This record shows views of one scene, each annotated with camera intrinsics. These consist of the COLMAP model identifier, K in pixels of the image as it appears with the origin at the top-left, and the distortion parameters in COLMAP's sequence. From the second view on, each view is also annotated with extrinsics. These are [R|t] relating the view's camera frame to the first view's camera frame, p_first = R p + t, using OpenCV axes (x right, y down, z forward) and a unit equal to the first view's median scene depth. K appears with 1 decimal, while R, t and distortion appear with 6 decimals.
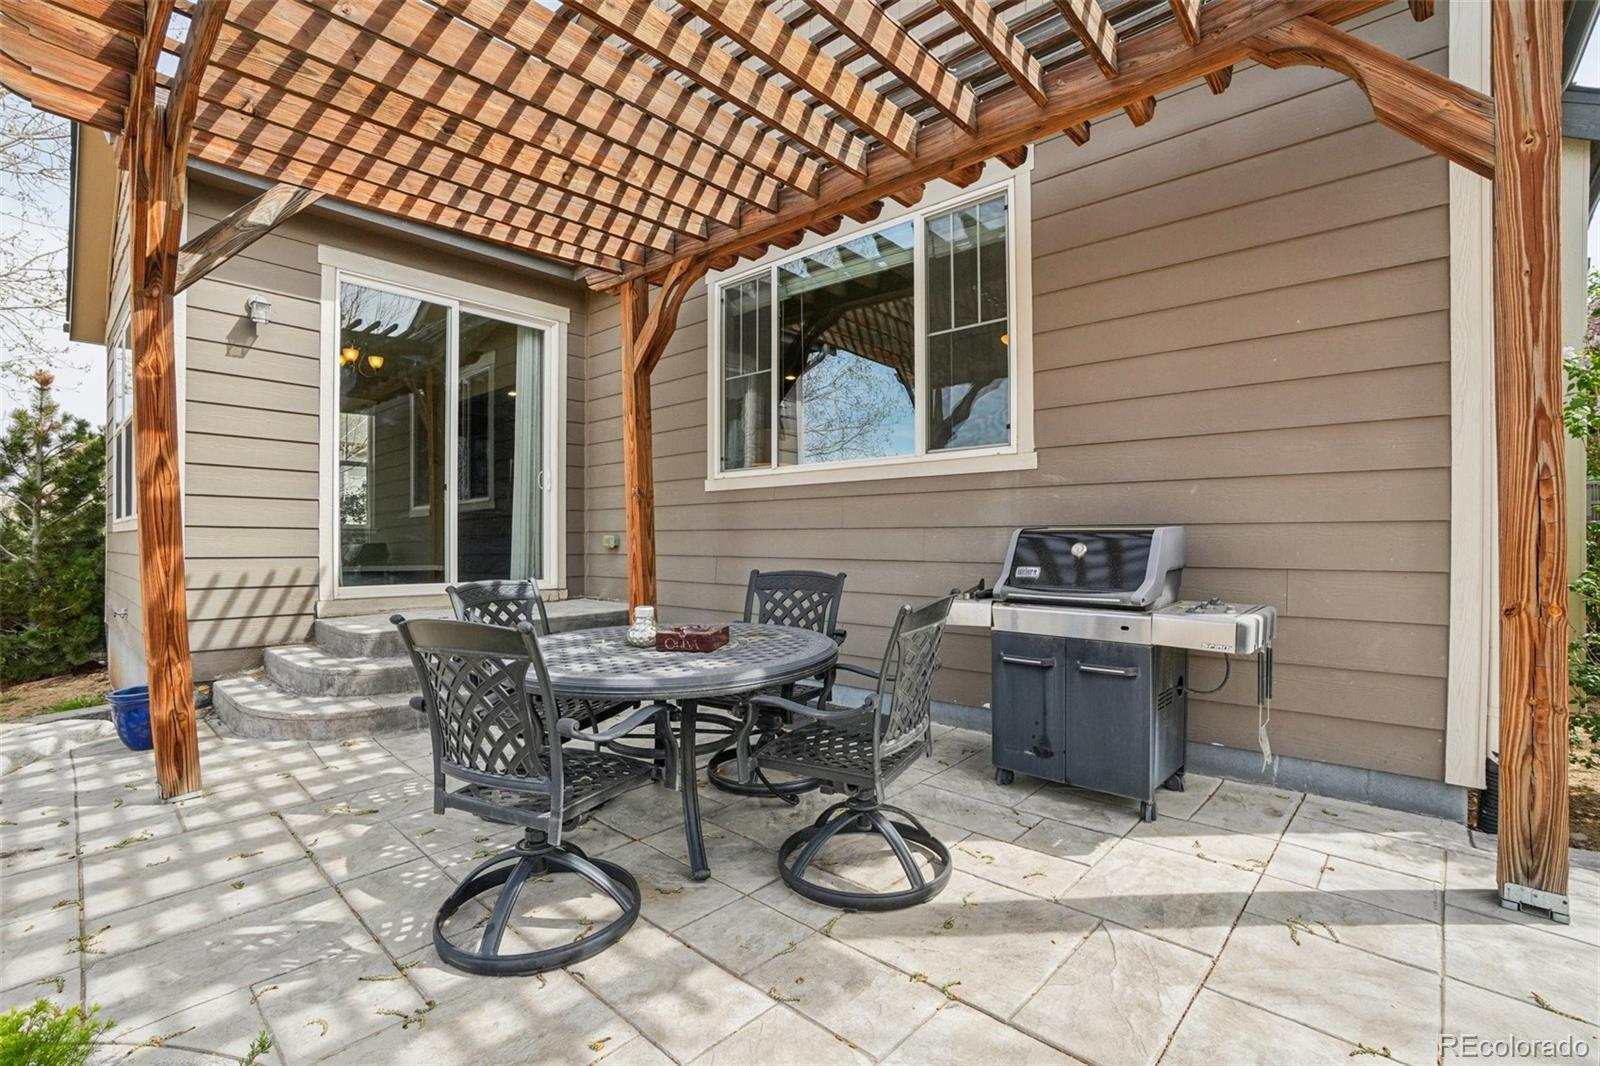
lens RADIAL K [[722.8, 0, 798.2], [0, 722.8, 541.8], [0, 0, 1]] dist [-0.015414, -0.000206]
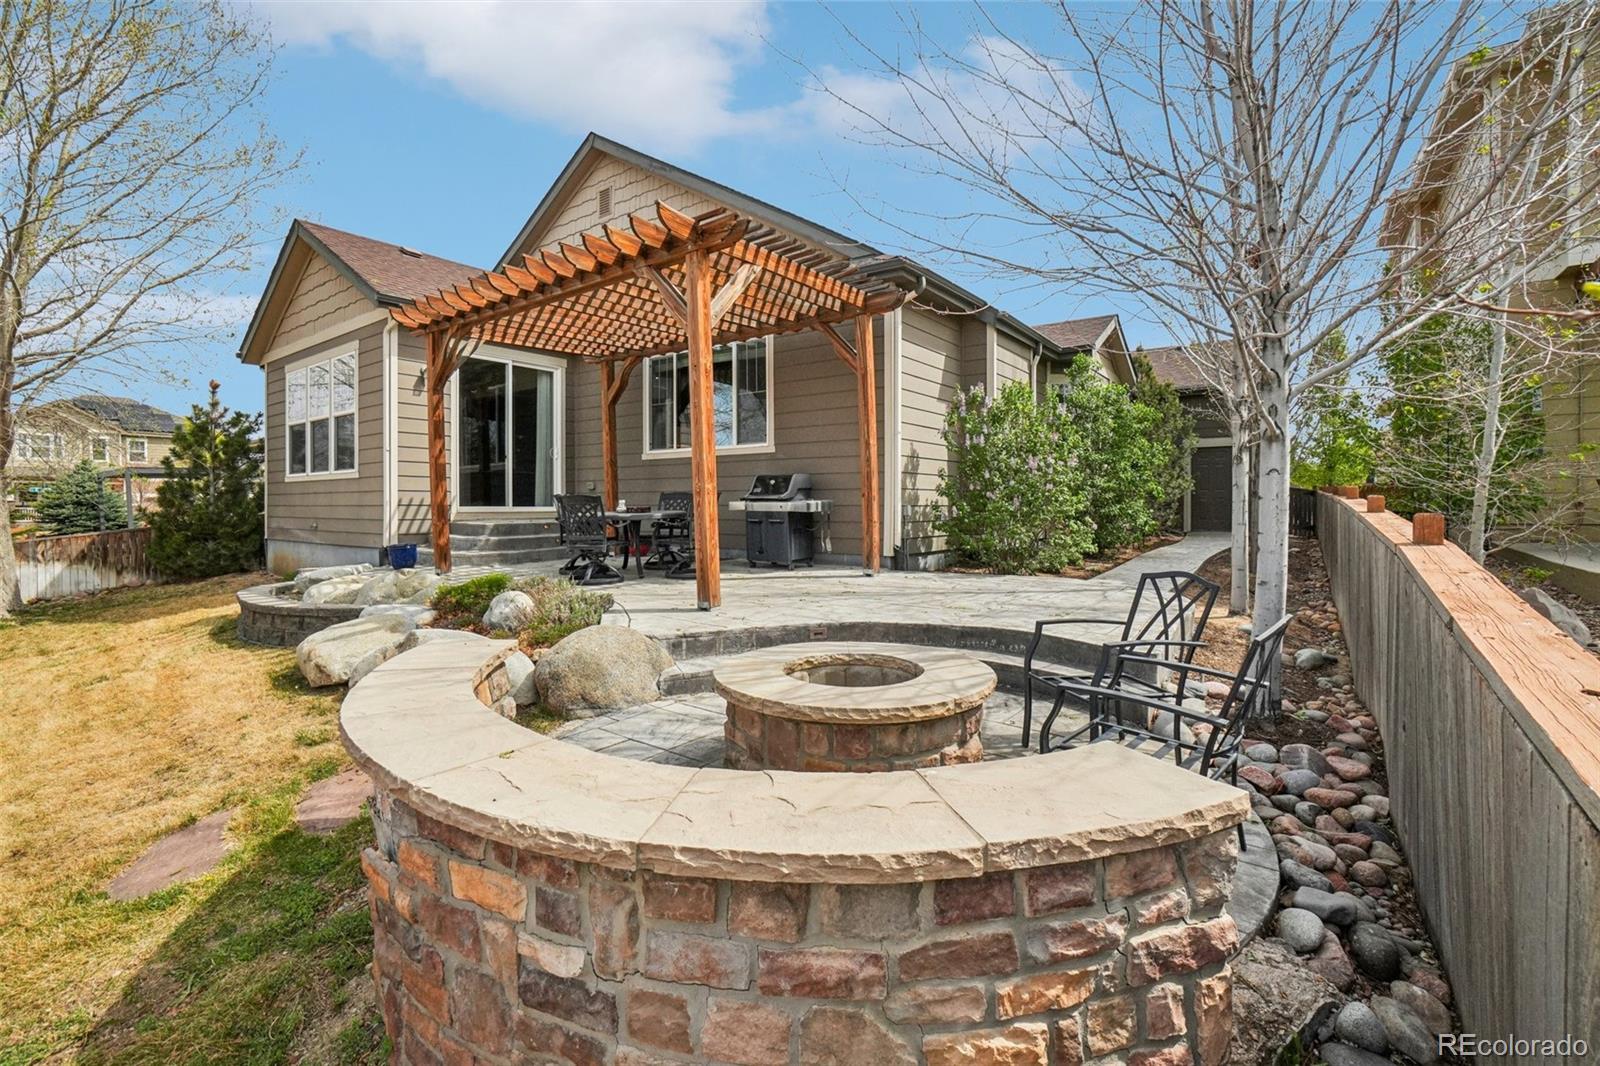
lens RADIAL K [[722.8, 0, 800.5], [0, 722.8, 517.3], [0, 0, 1]] dist [-0.015414, -0.000206]
pose [[0.996361, -0.006476, 0.084983, 0.159976], [0.004601, 0.999742, 0.022233, 0.056654], [-0.085105, -0.021761, 0.996134, -1.203460]]
